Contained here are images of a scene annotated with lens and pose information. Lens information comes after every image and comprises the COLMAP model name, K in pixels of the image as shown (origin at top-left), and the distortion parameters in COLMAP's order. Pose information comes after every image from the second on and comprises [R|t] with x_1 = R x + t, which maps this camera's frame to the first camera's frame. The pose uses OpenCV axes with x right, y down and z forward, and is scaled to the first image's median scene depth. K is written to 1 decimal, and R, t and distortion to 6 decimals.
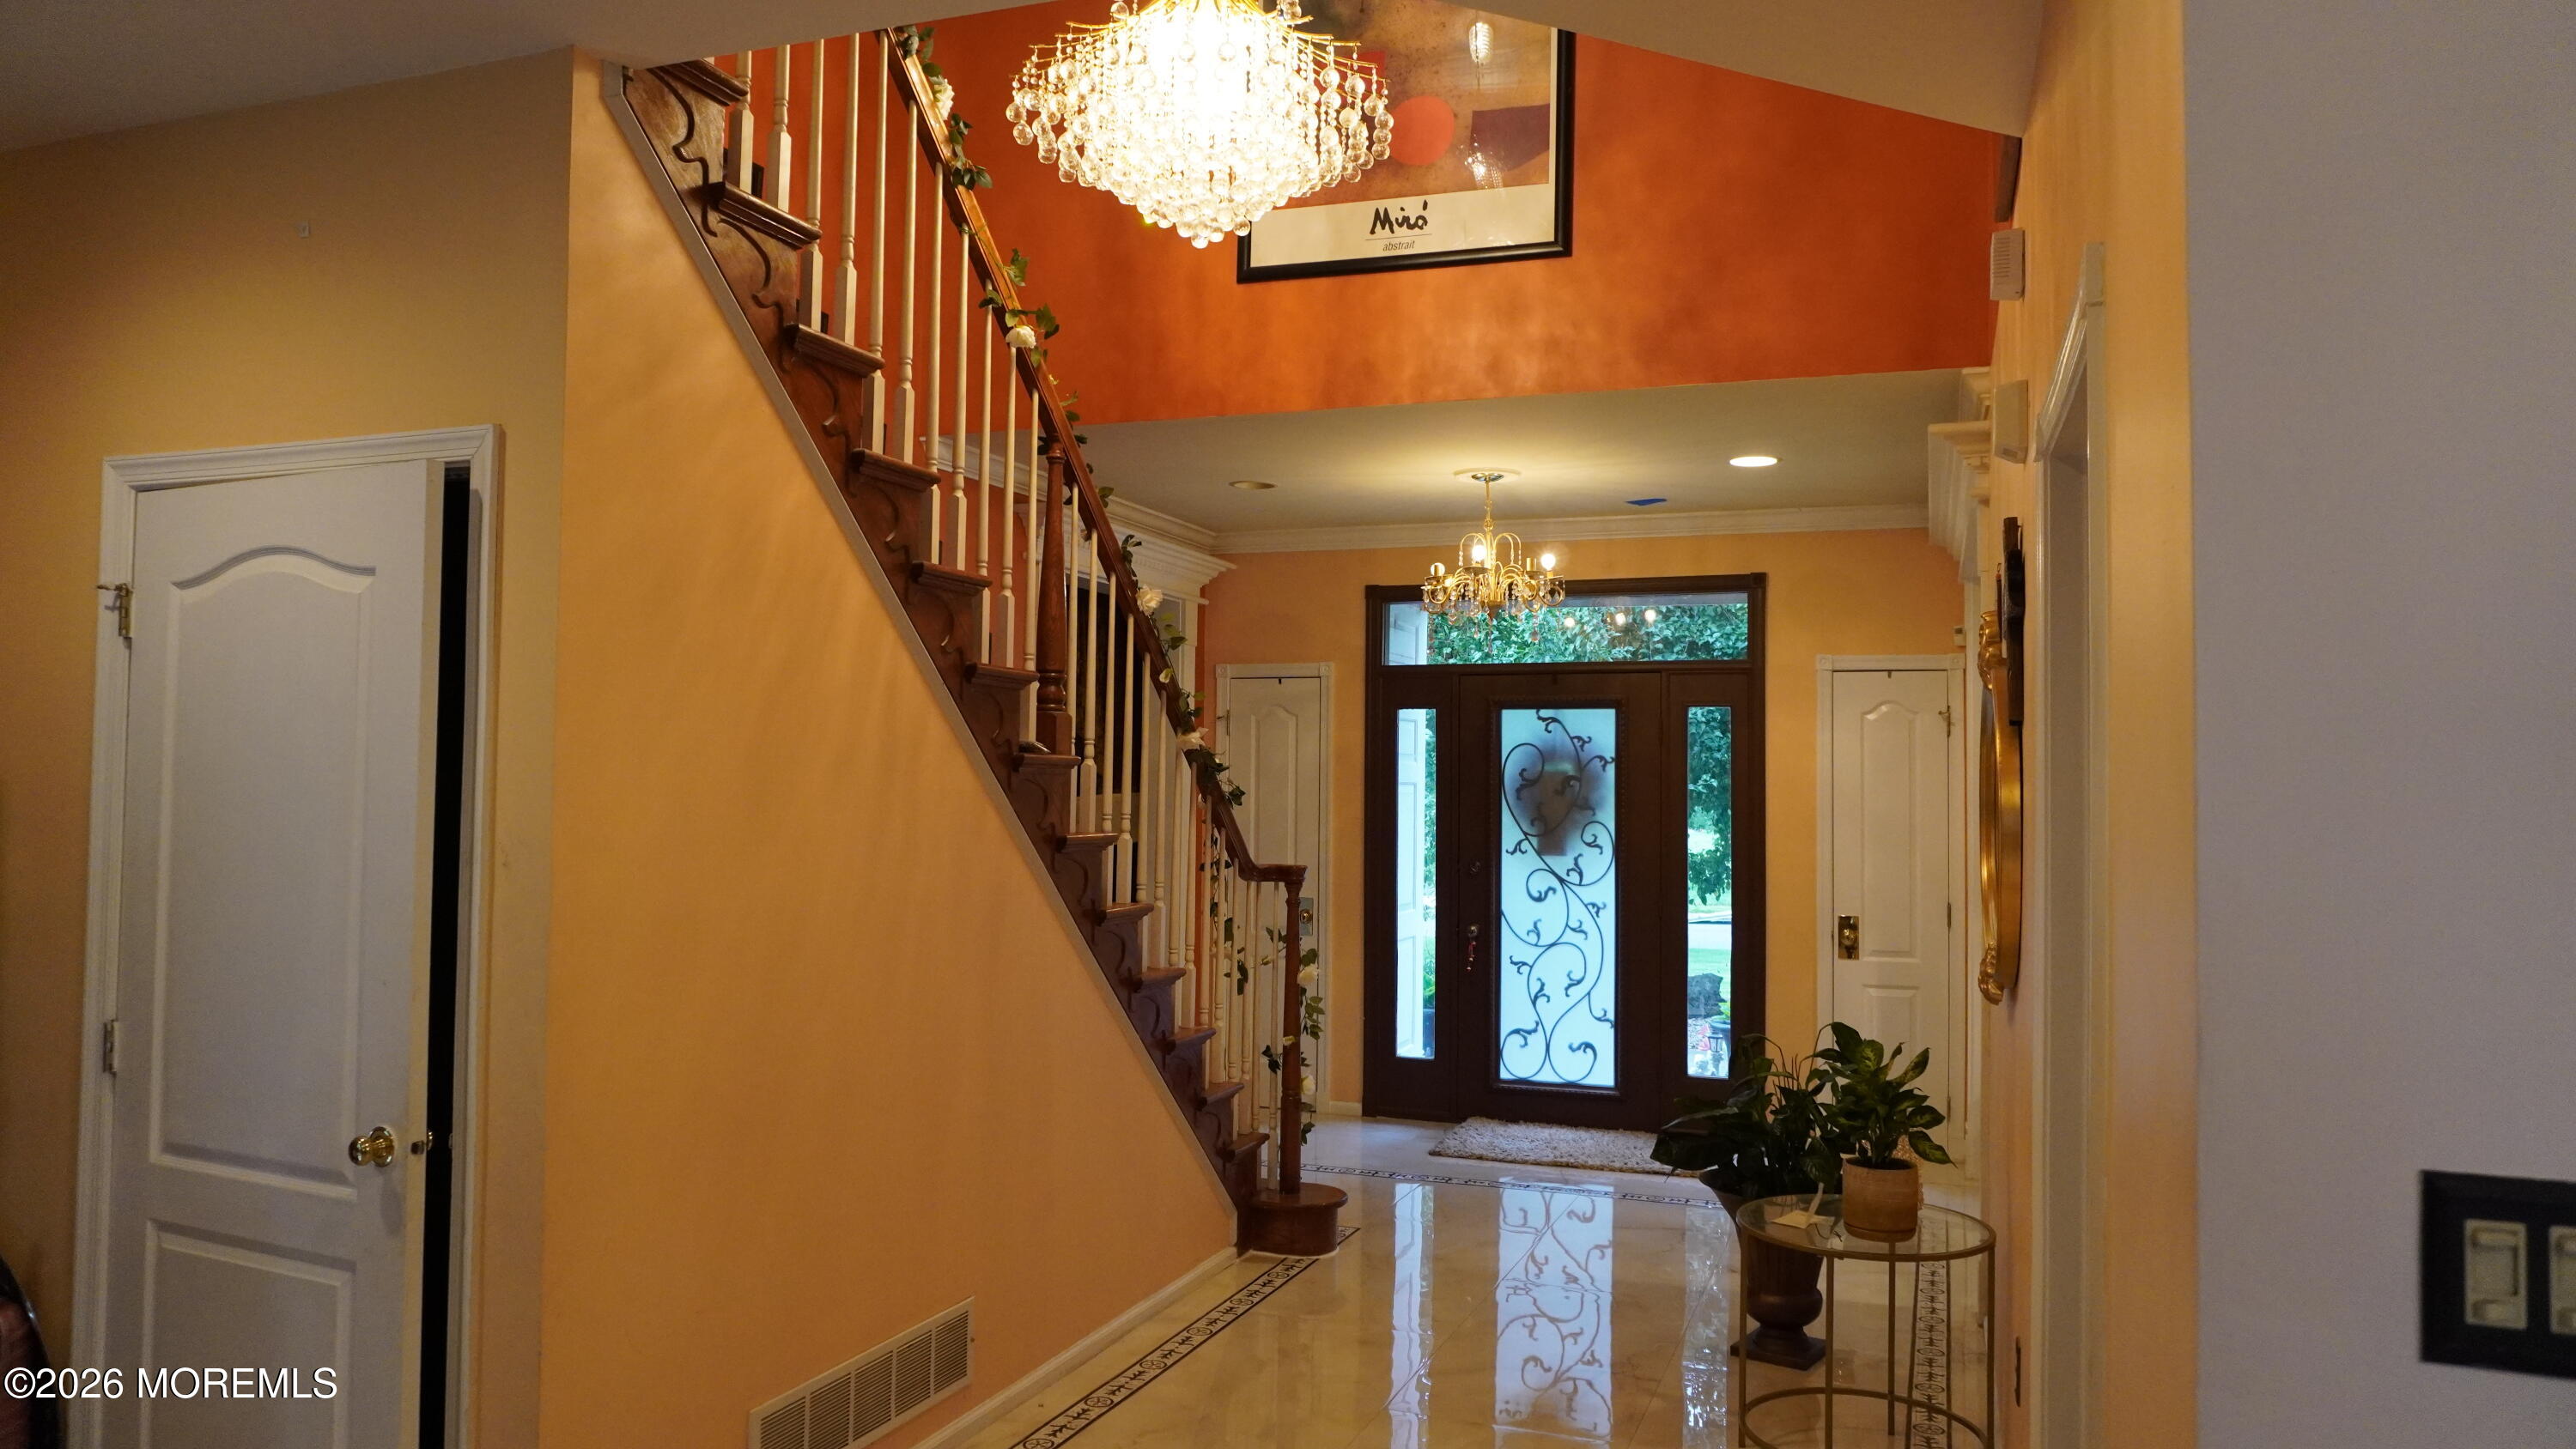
lens RADIAL K [[1712.4, 0, 1288.0], [0, 1712.4, 724.5], [0, 0, 1]] dist [-0.054994, 0.039405]
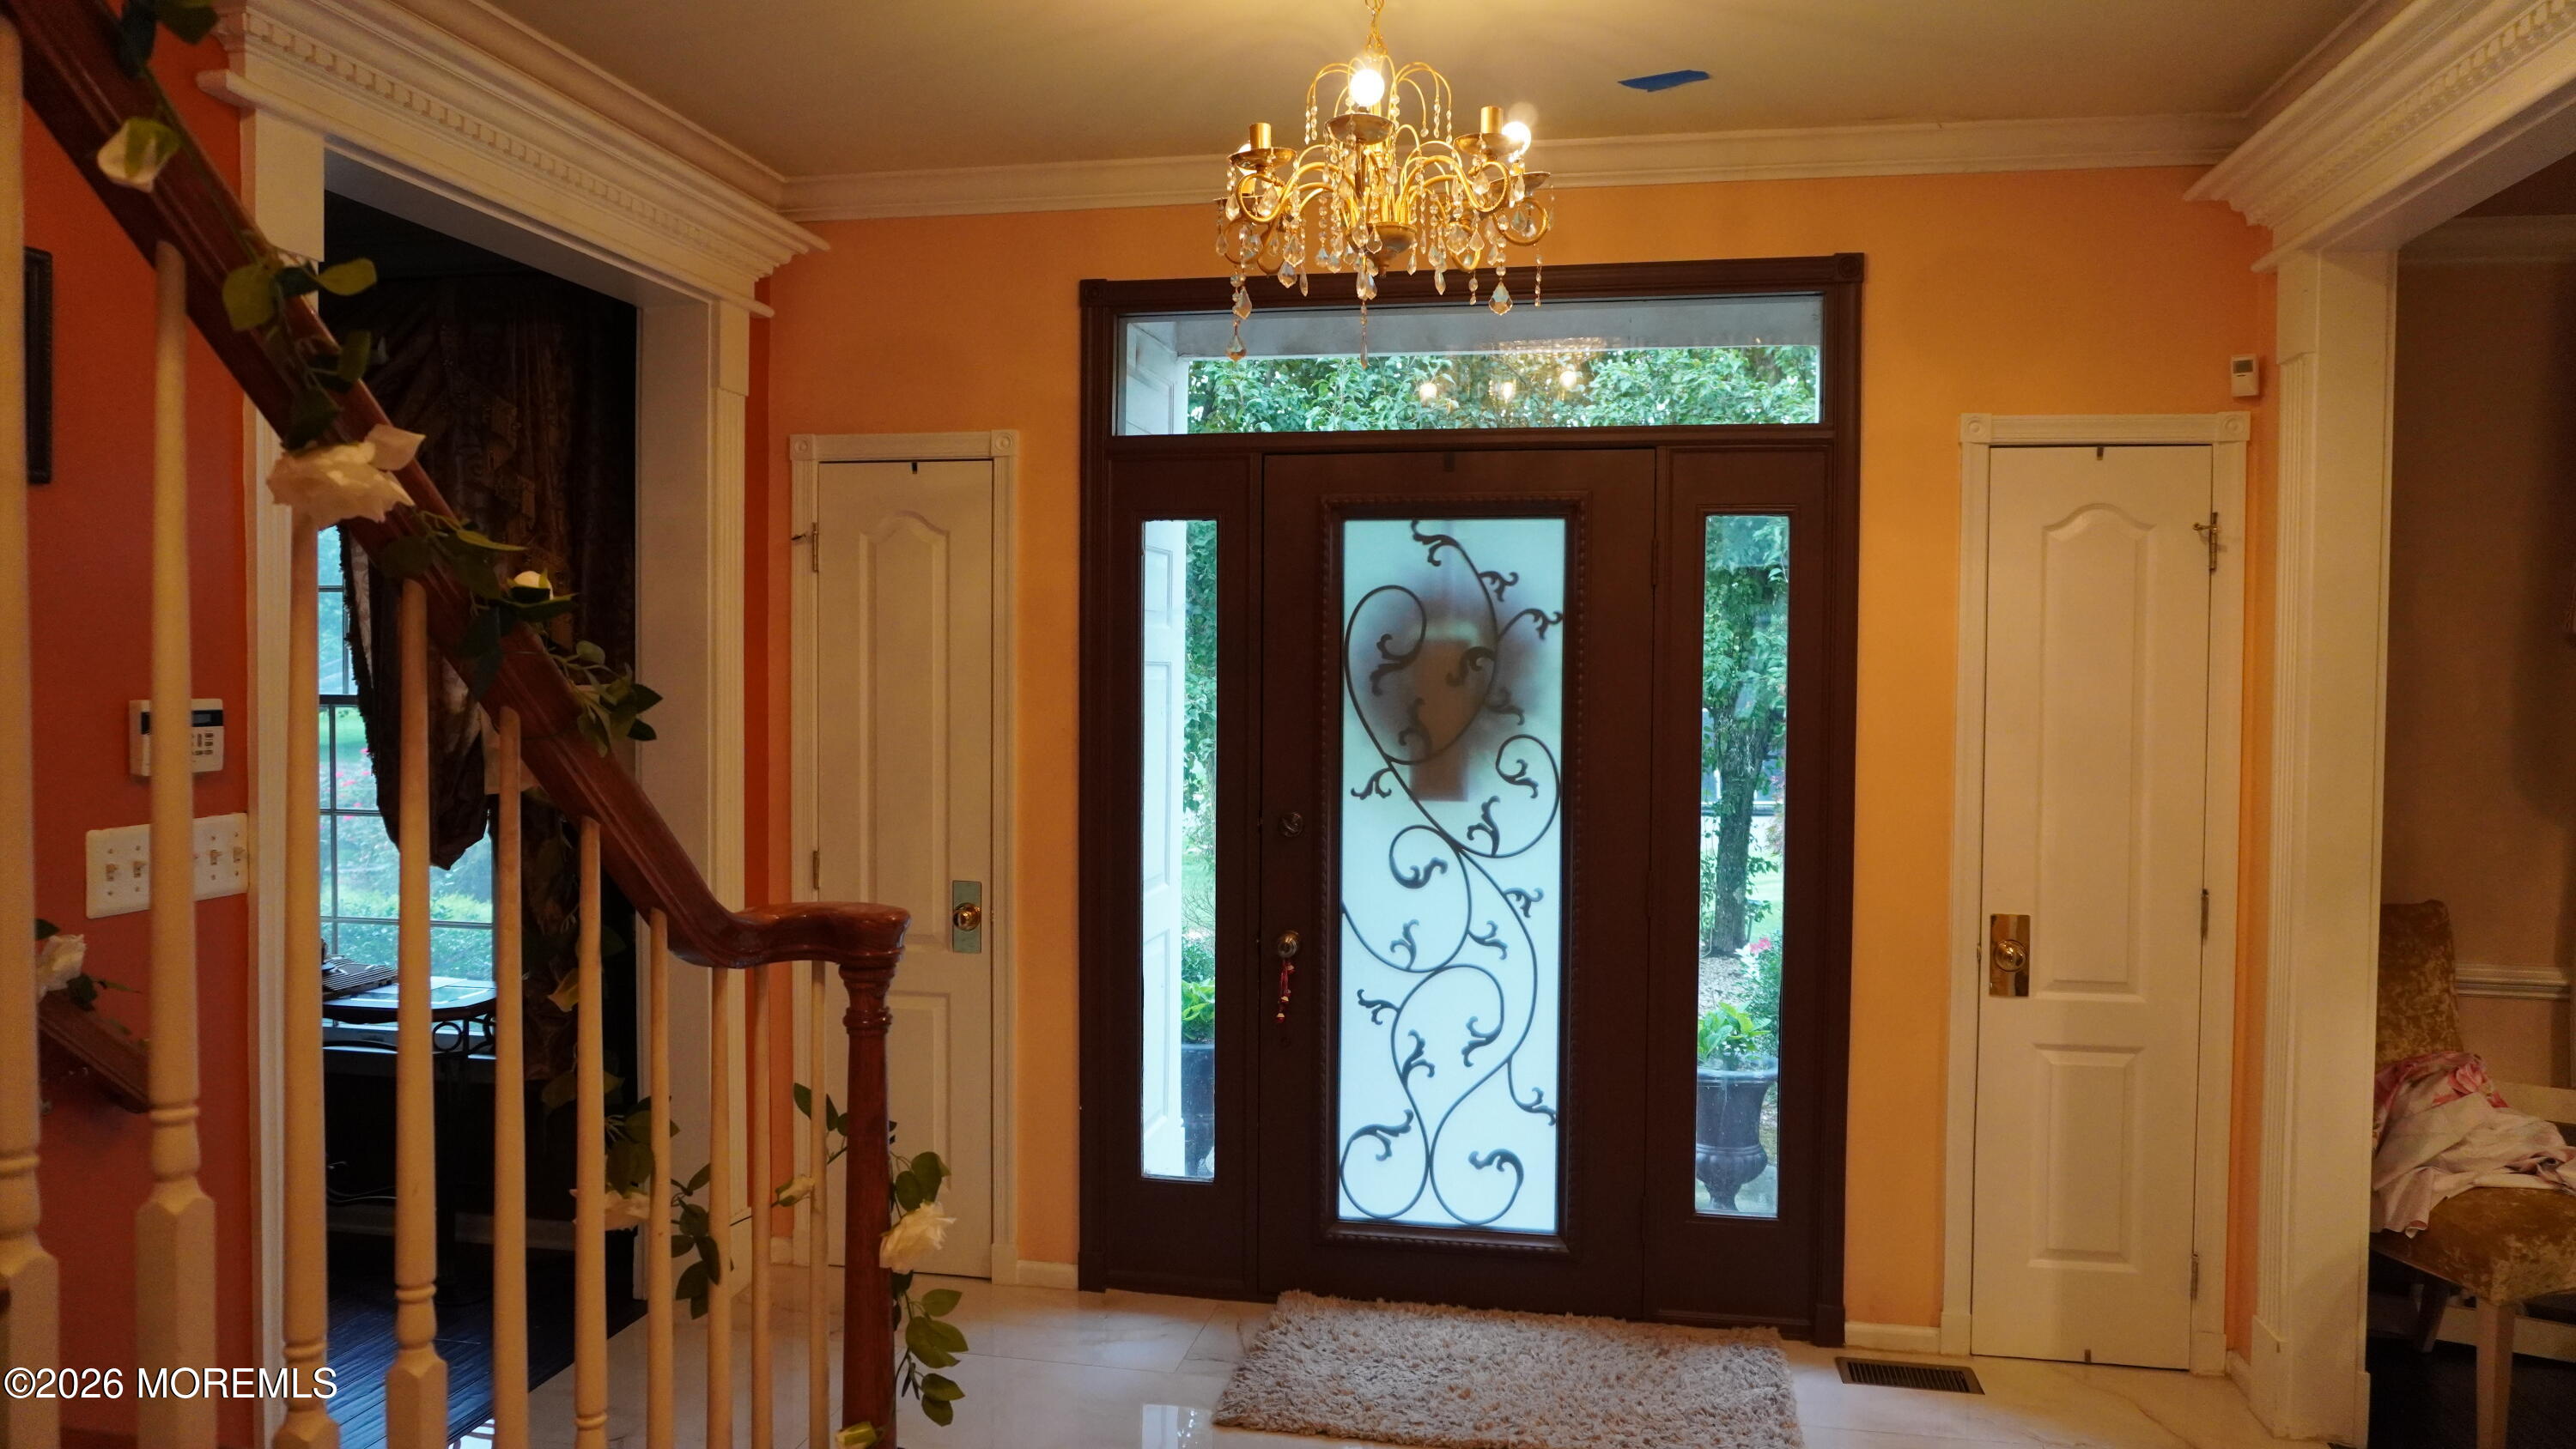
lens RADIAL K [[1712.4, 0, 1288.0], [0, 1712.4, 724.5], [0, 0, 1]] dist [-0.054994, 0.039405]
pose [[0.986042, -0.007677, 0.166322, 0.021497], [-0.003827, 0.997627, 0.068737, 0.017597], [-0.166455, -0.068414, 0.983673, 0.494226]]
